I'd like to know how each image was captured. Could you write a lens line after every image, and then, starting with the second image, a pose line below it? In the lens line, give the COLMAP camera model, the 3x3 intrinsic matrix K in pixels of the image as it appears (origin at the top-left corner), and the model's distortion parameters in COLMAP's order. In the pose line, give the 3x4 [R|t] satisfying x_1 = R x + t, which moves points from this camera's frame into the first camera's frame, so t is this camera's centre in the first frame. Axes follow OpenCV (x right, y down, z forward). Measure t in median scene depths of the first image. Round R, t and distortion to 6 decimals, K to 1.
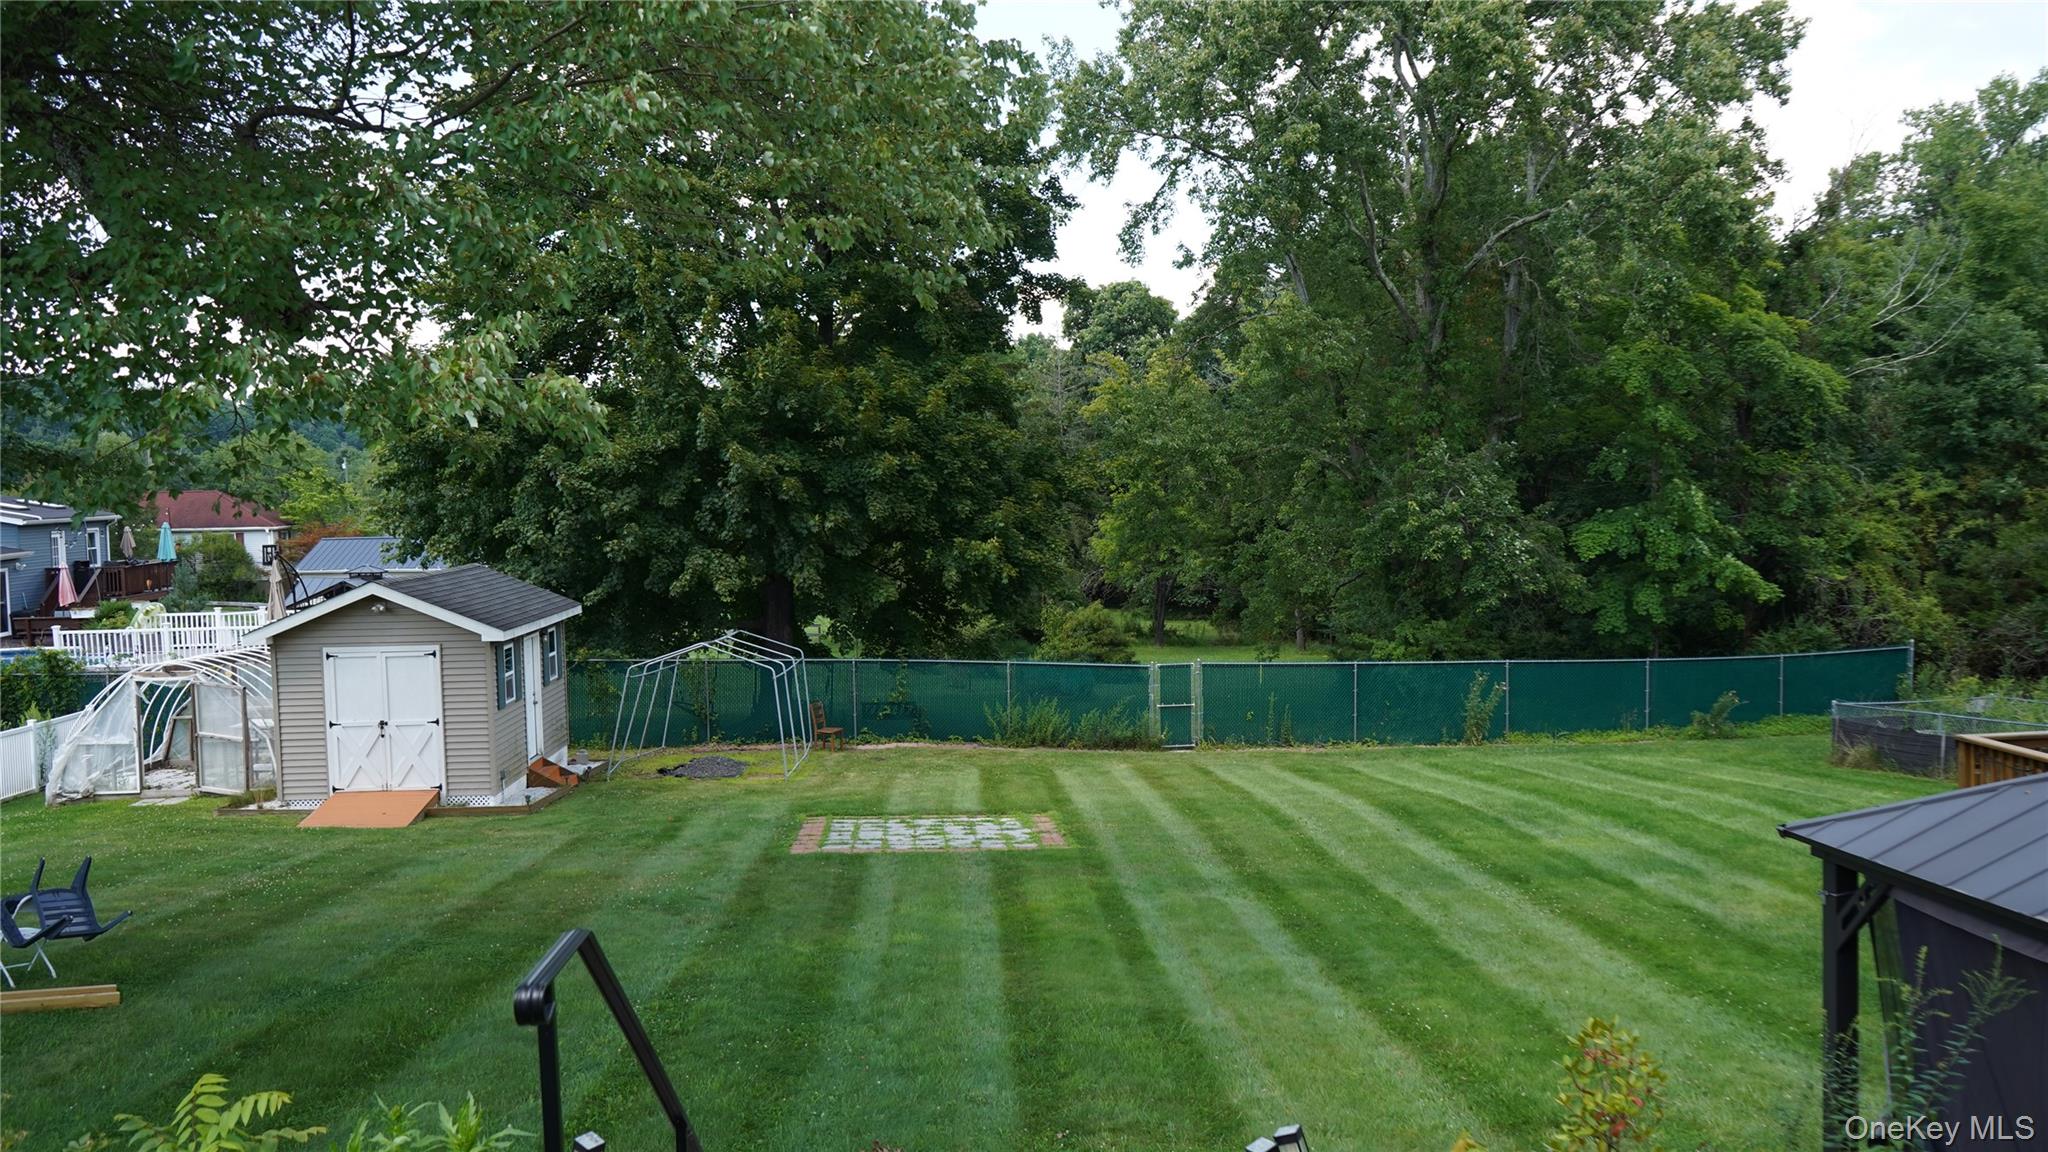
lens RADIAL K [[1666.8, 0, 1012.8], [0, 1666.8, 571.1], [0, 0, 1]] dist [-0.000665, 0.017447]
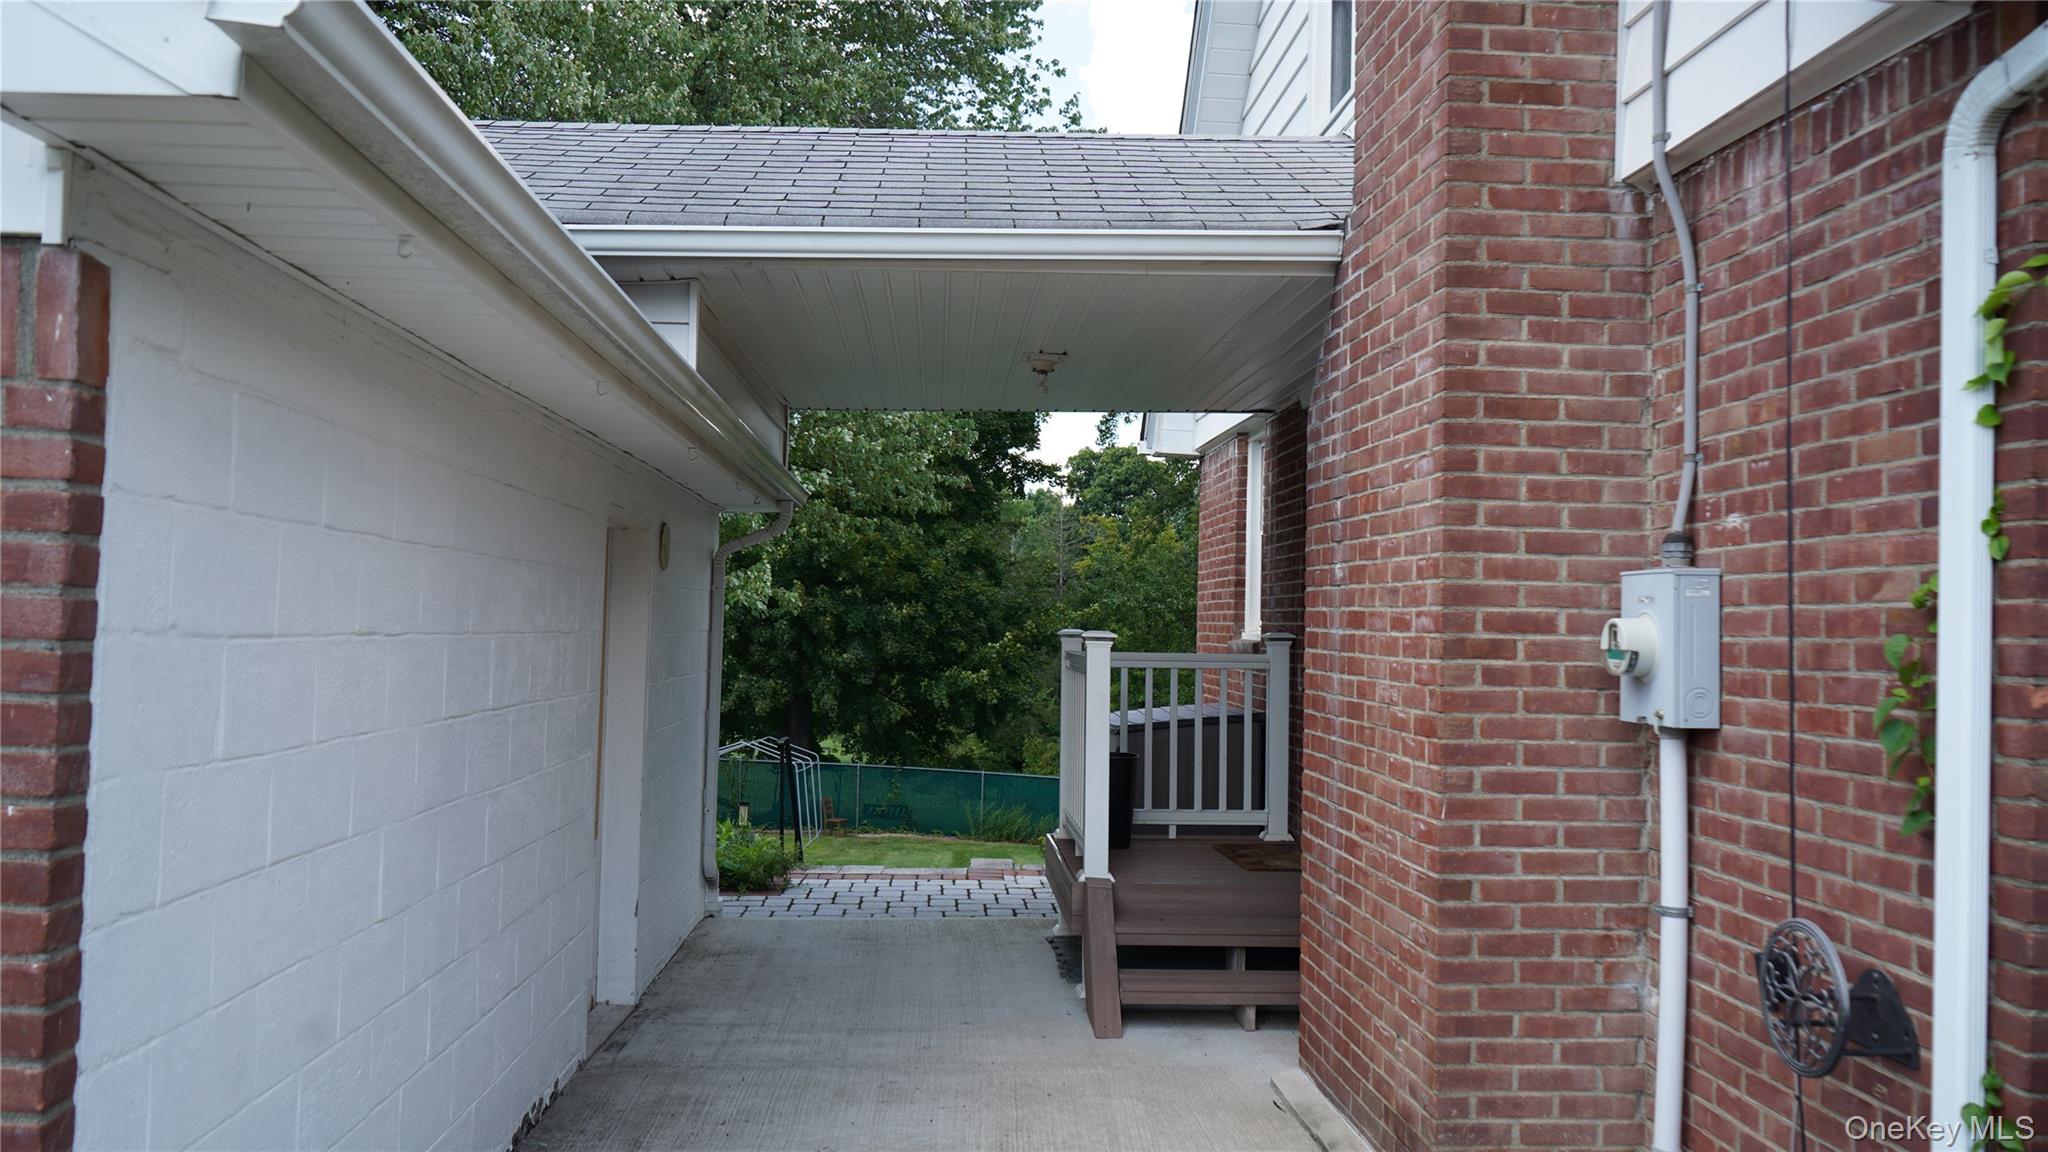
lens RADIAL K [[1634.4, 0, 1013.5], [0, 1634.4, 506.9], [0, 0, 1]] dist [0.003102, 0.003567]
pose [[0.999236, 0.038246, -0.008031, 0.018540], [-0.038954, 0.991218, -0.126370, 0.009559], [0.003127, 0.126587, 0.991951, -0.198321]]
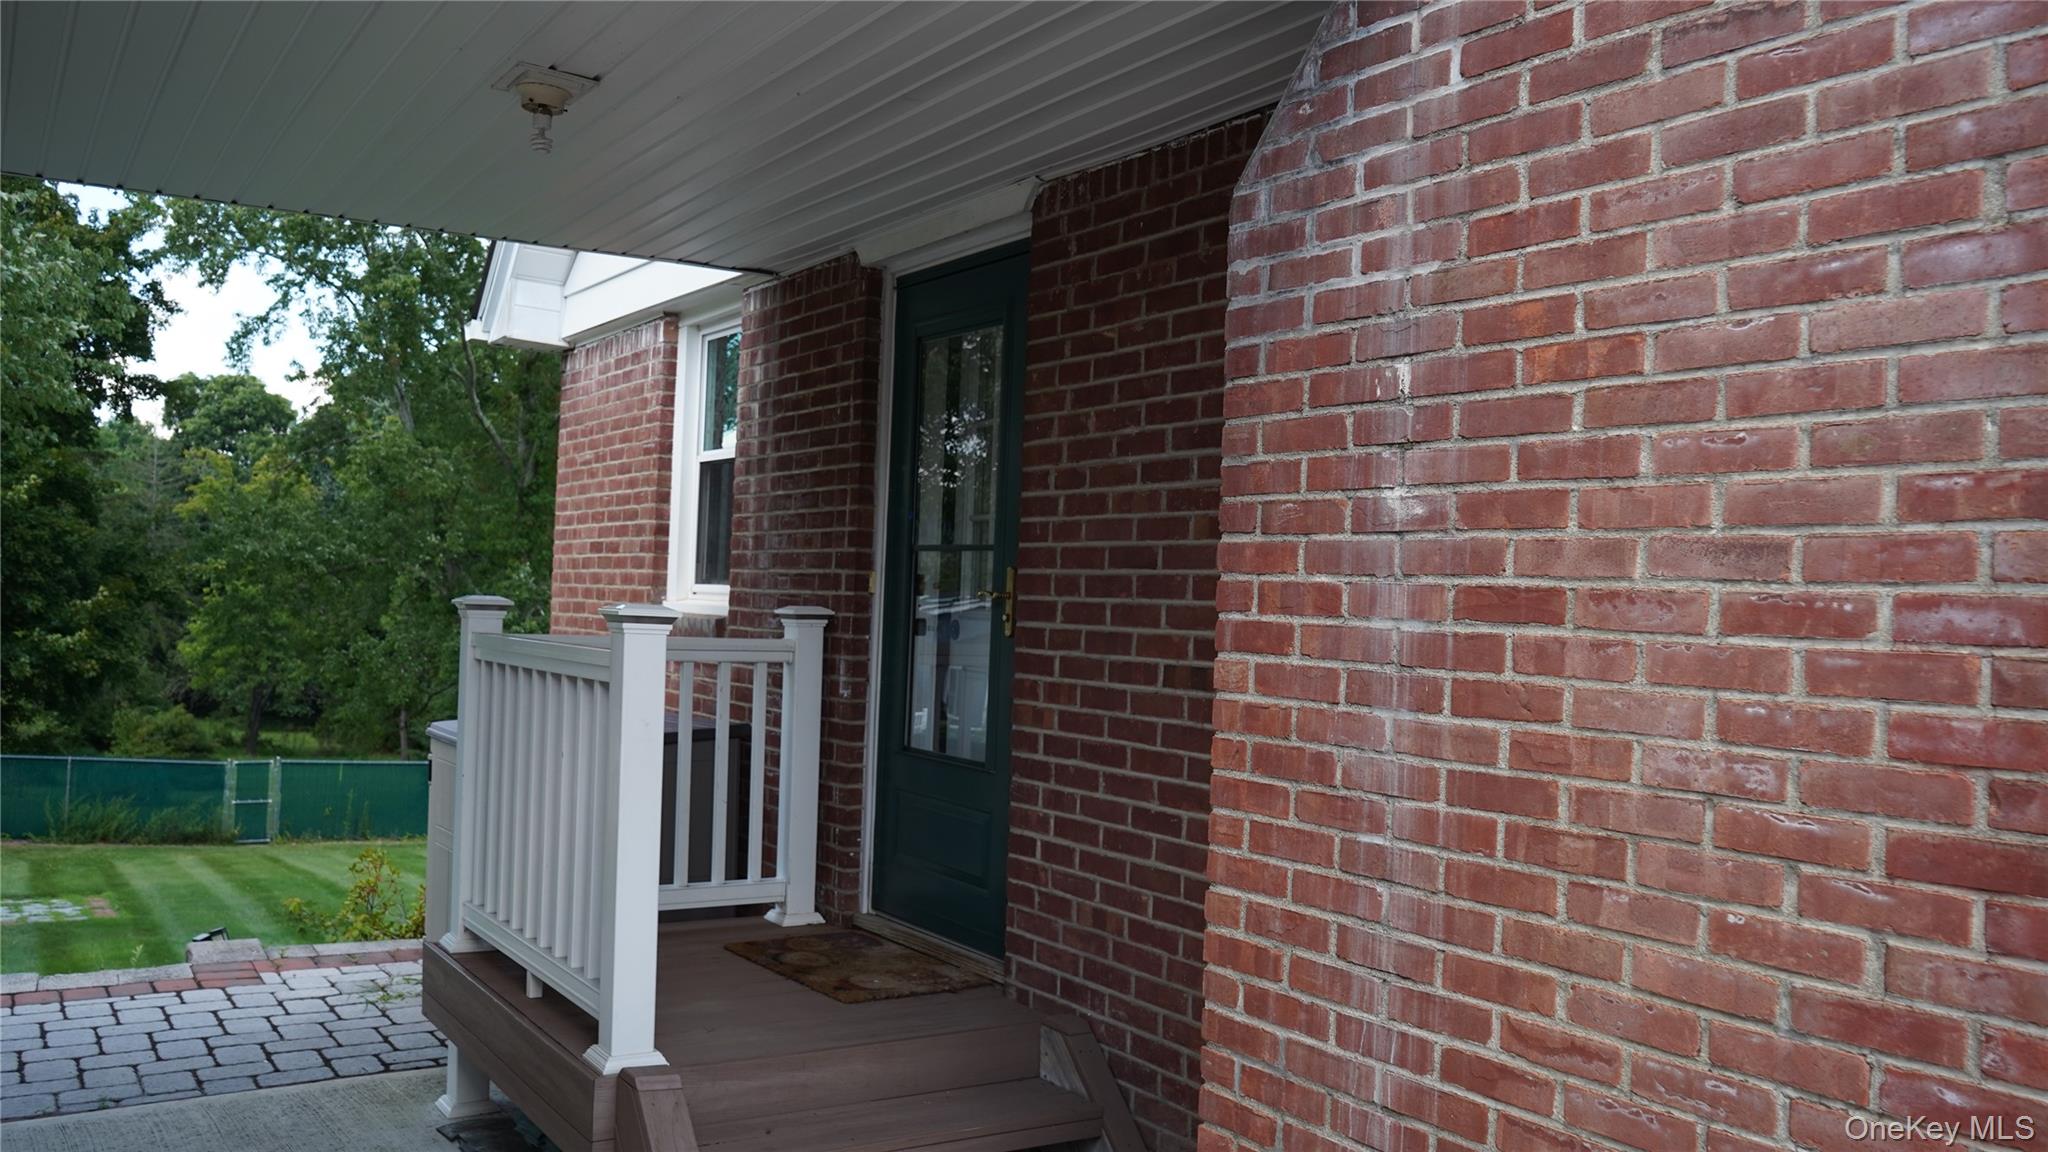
lens RADIAL K [[1666.8, 0, 1012.8], [0, 1666.8, 571.1], [0, 0, 1]] dist [-0.000665, 0.017447]
pose [[0.873590, 0.063817, 0.482461, 0.000845], [-0.028586, 0.996382, -0.080035, 0.005809], [-0.485823, 0.056126, 0.872253, -0.125881]]
